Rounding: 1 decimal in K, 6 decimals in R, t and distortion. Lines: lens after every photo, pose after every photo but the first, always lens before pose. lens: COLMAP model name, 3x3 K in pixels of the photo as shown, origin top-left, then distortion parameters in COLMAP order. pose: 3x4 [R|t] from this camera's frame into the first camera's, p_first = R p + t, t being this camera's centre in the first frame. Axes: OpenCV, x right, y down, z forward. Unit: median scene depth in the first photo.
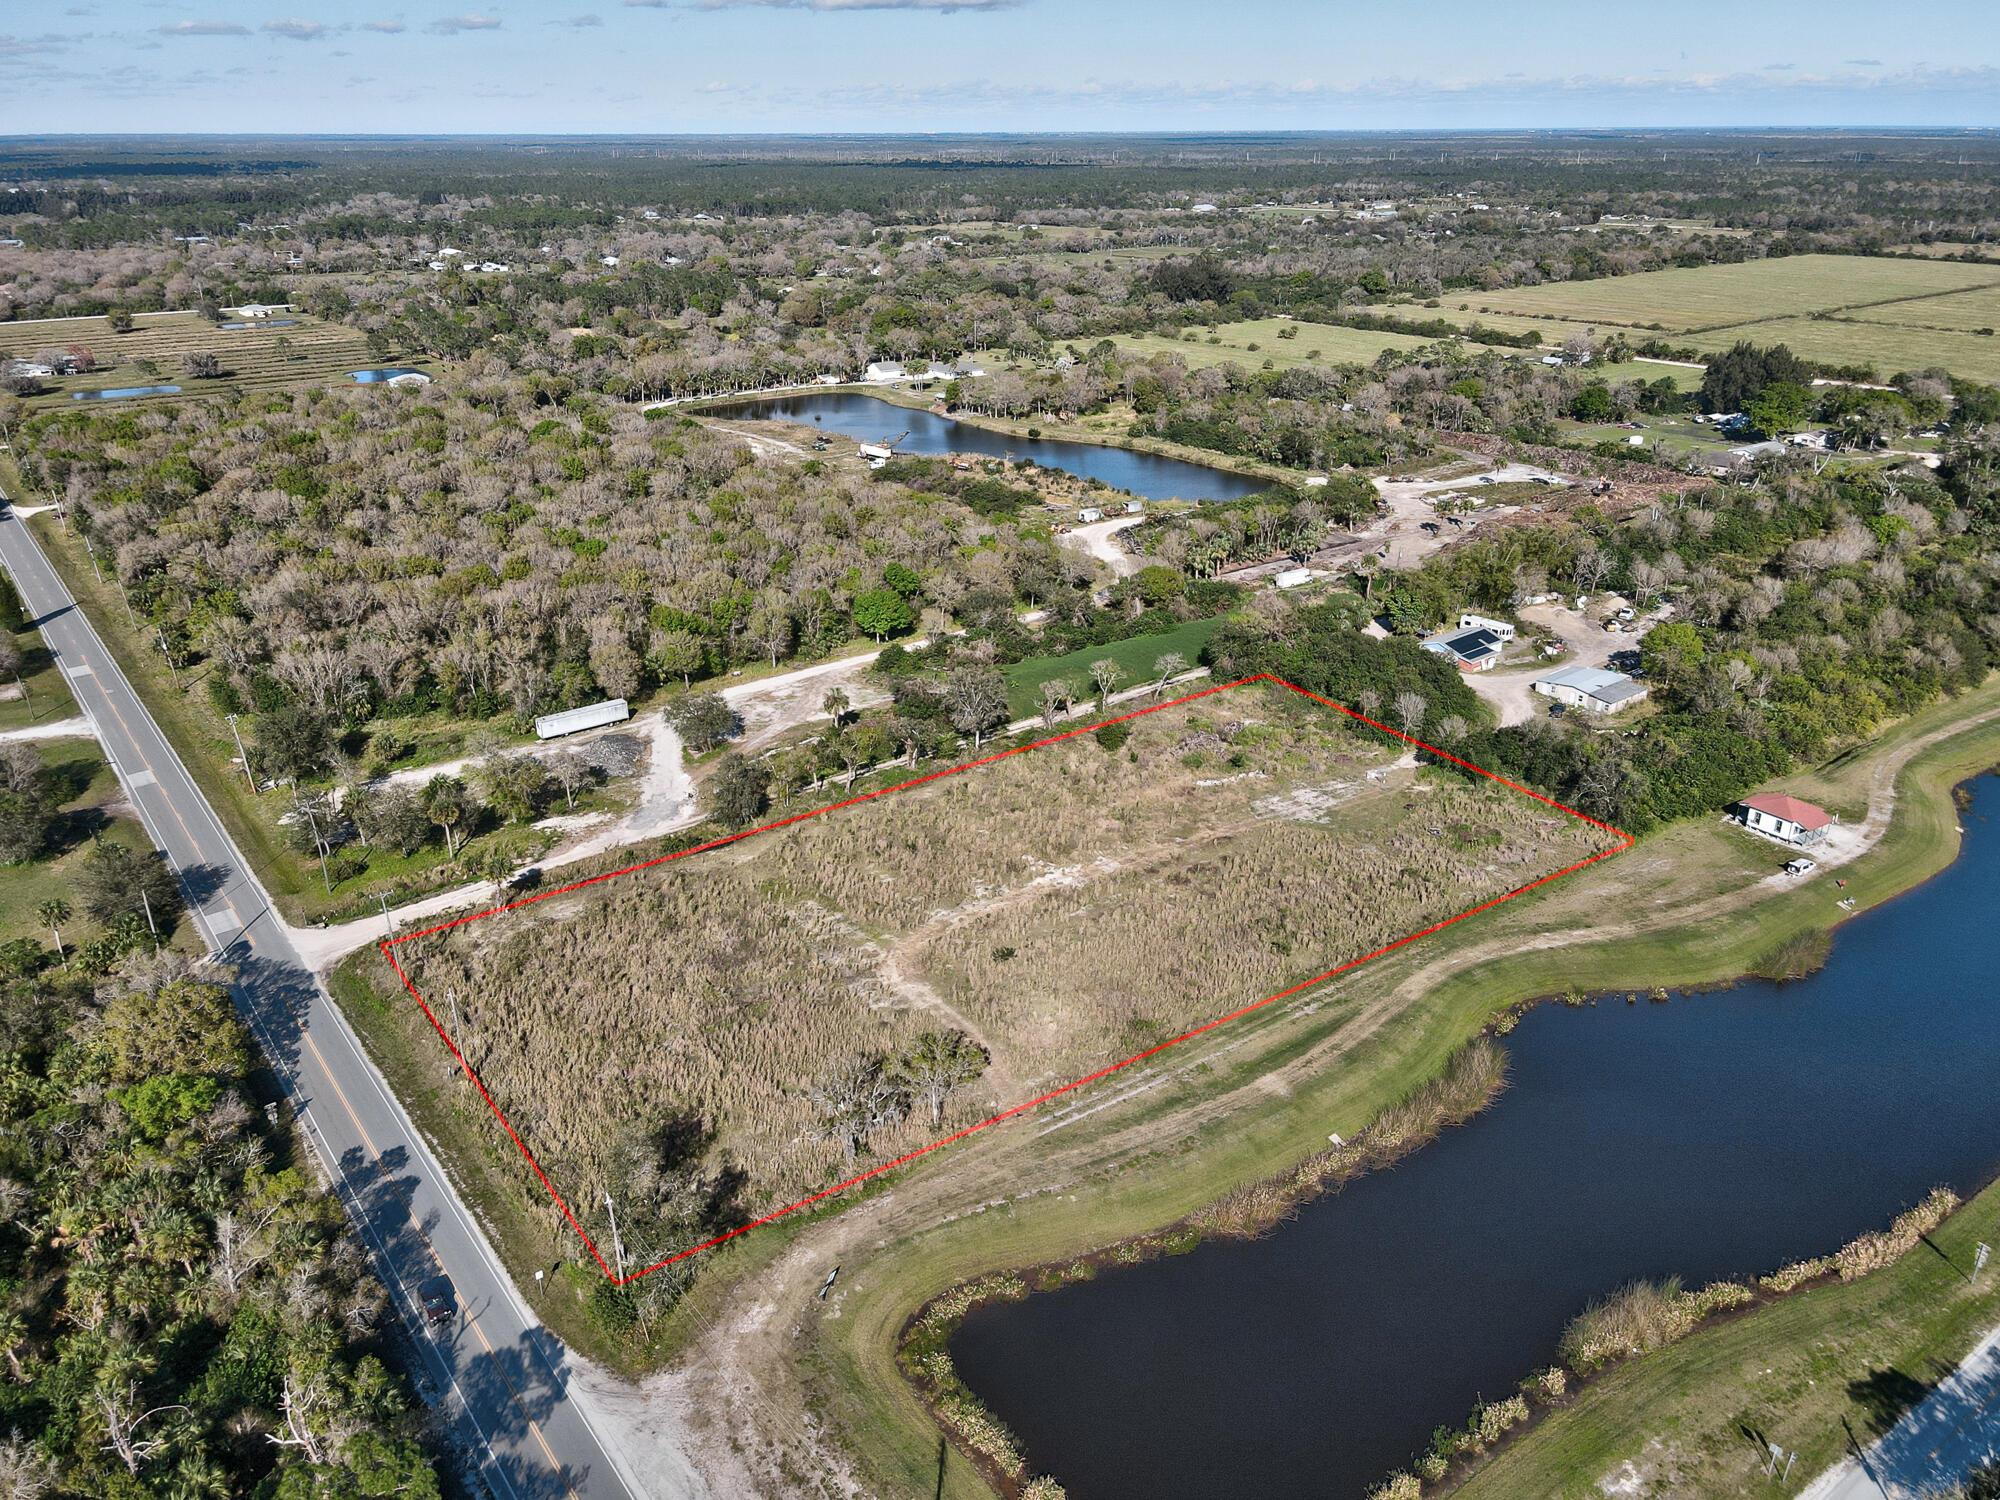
lens RADIAL K [[1458.0, 0, 1005.7], [0, 1458.0, 827.6], [0, 0, 1]] dist [0.004310, 0.009323]
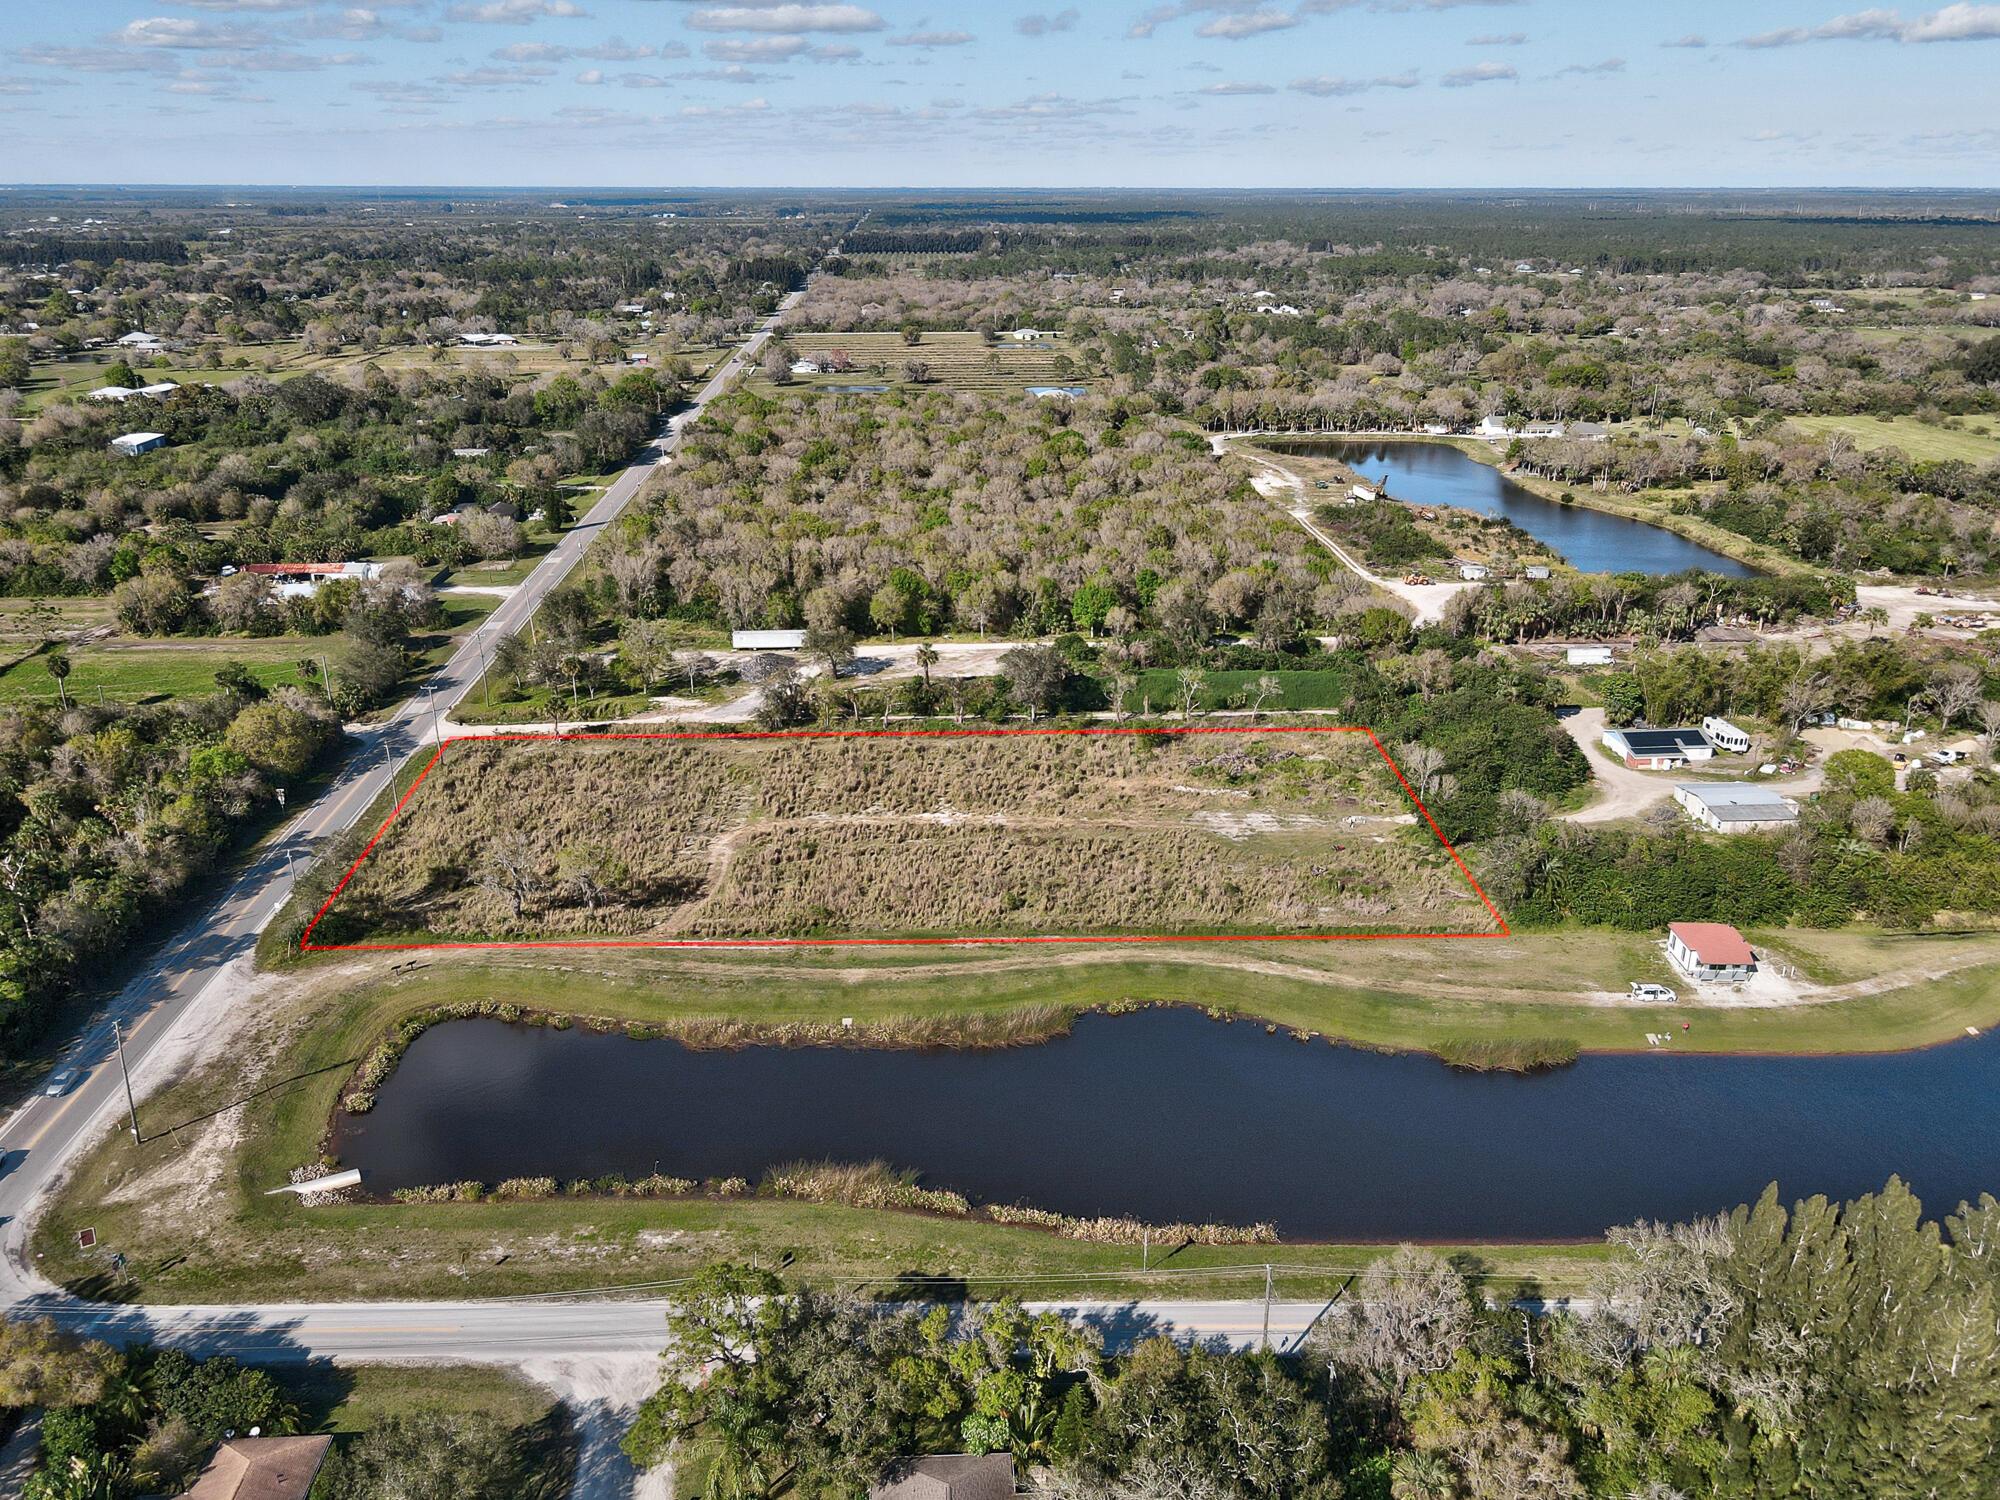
lens RADIAL K [[1670.2, 0, 1000.0], [0, 1670.2, 750.0], [0, 0, 1]] dist [0.000090, 0.053972]
pose [[0.817037, 0.190509, -0.544202, 0.695842], [-0.253778, 0.966318, -0.042731, 0.026310], [0.517732, 0.173019, 0.837865, -0.035876]]
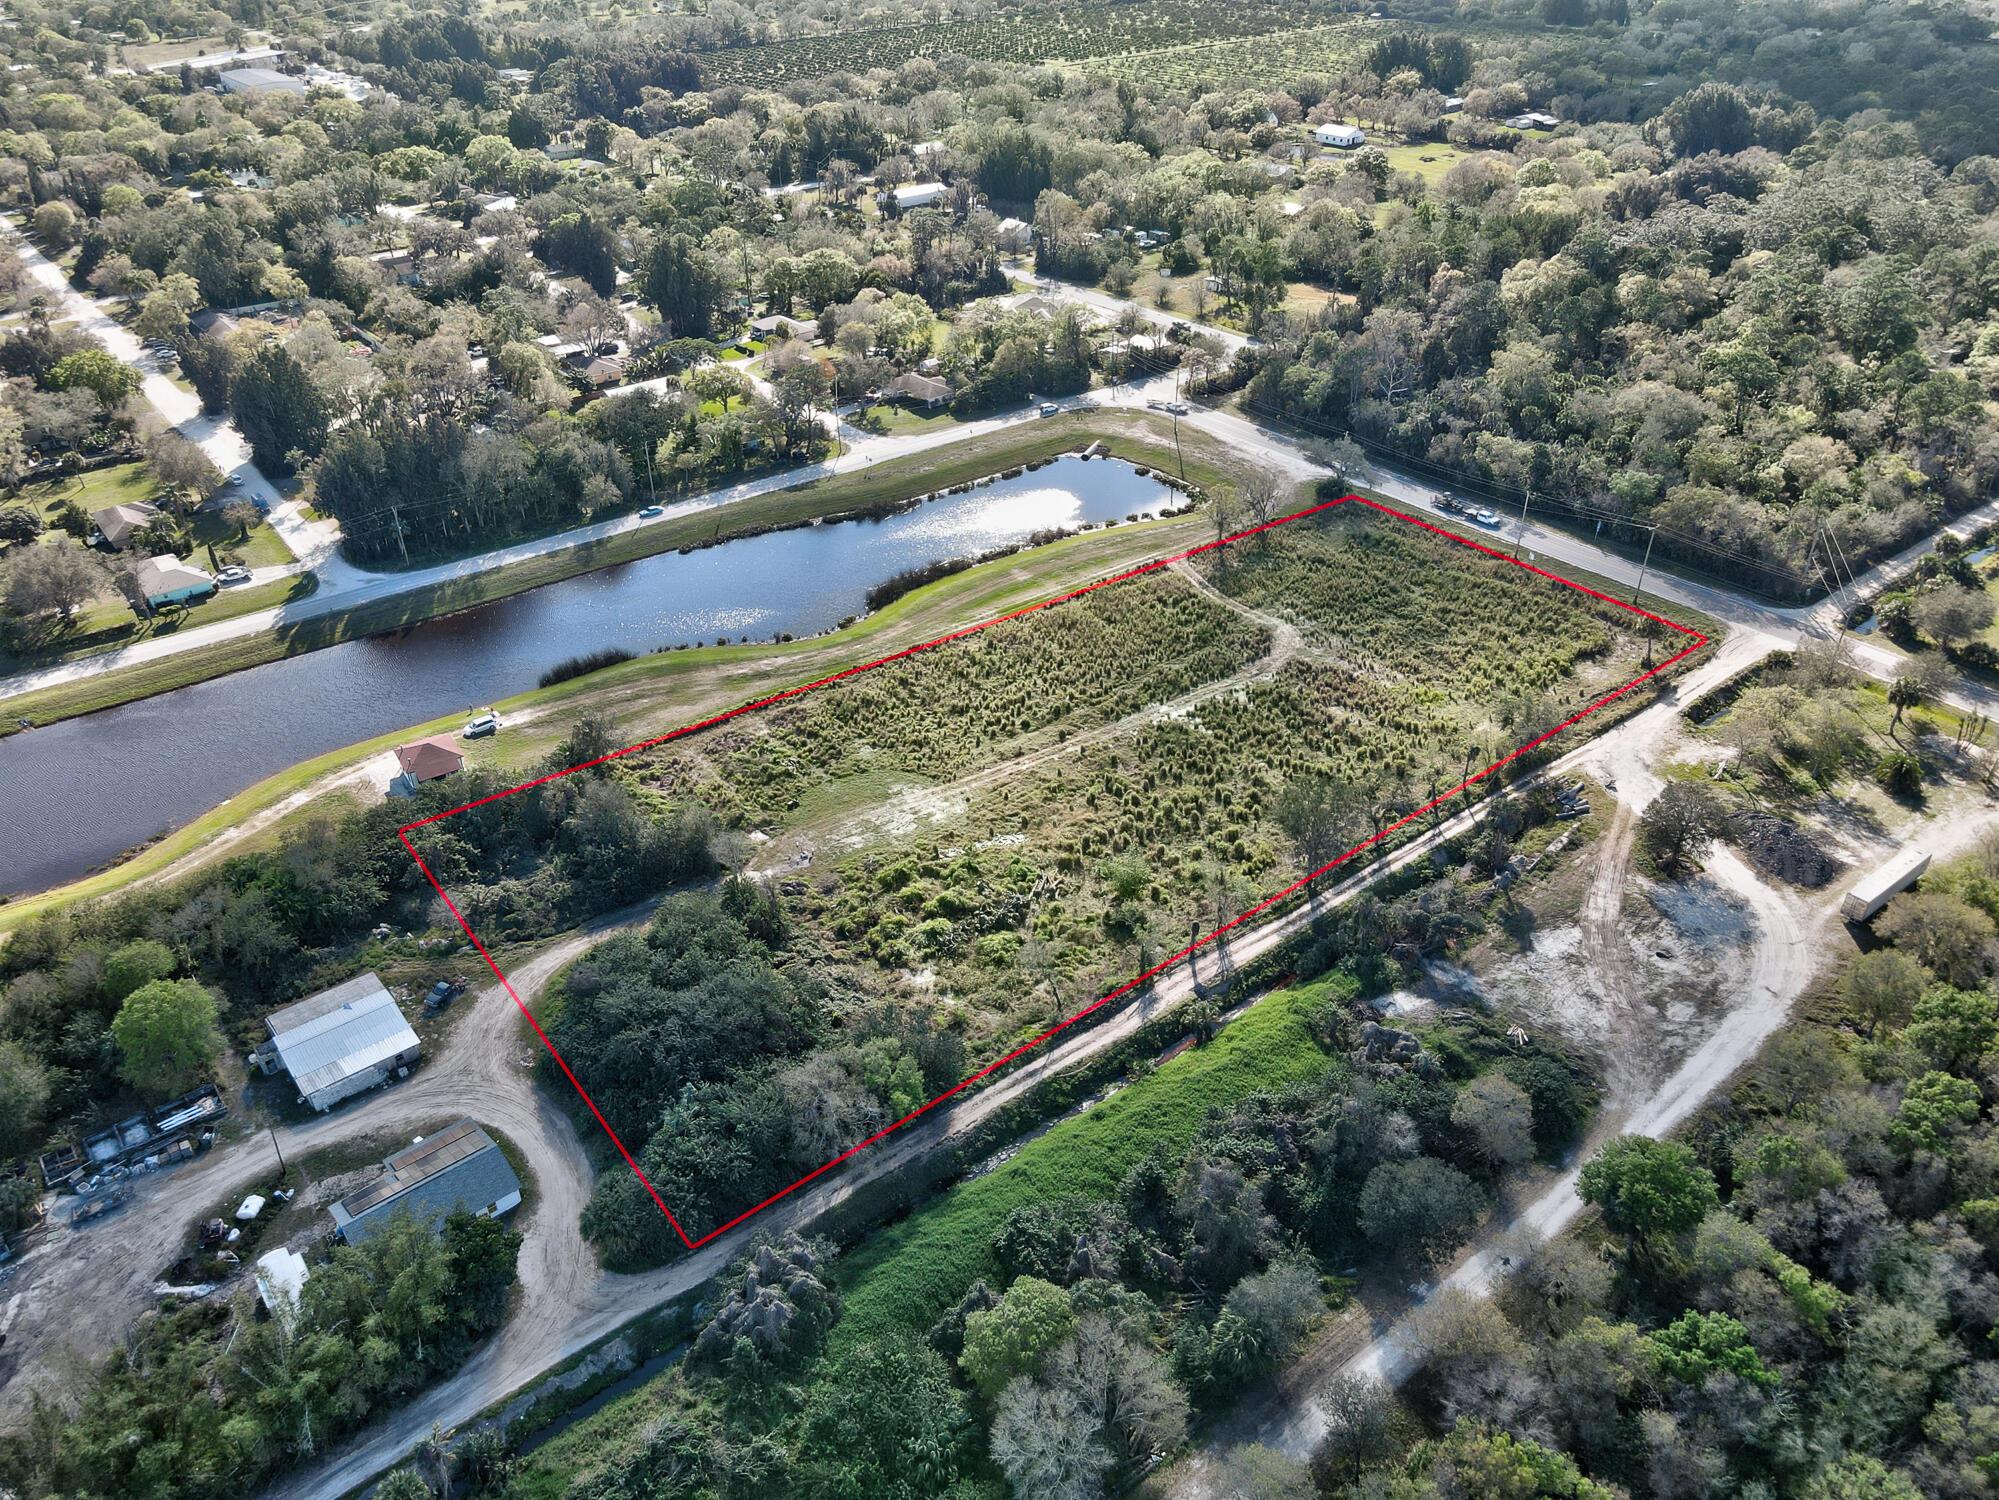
lens RADIAL K [[1388.4, 0, 953.1], [0, 1388.4, 750.2], [0, 0, 1]] dist [0.008411, 0.005726]
pose [[-0.999462, 0.009007, 0.031526, 0.156339], [0.031762, 0.504510, 0.862821, -0.787319], [-0.008134, 0.863359, -0.504525, 1.442072]]
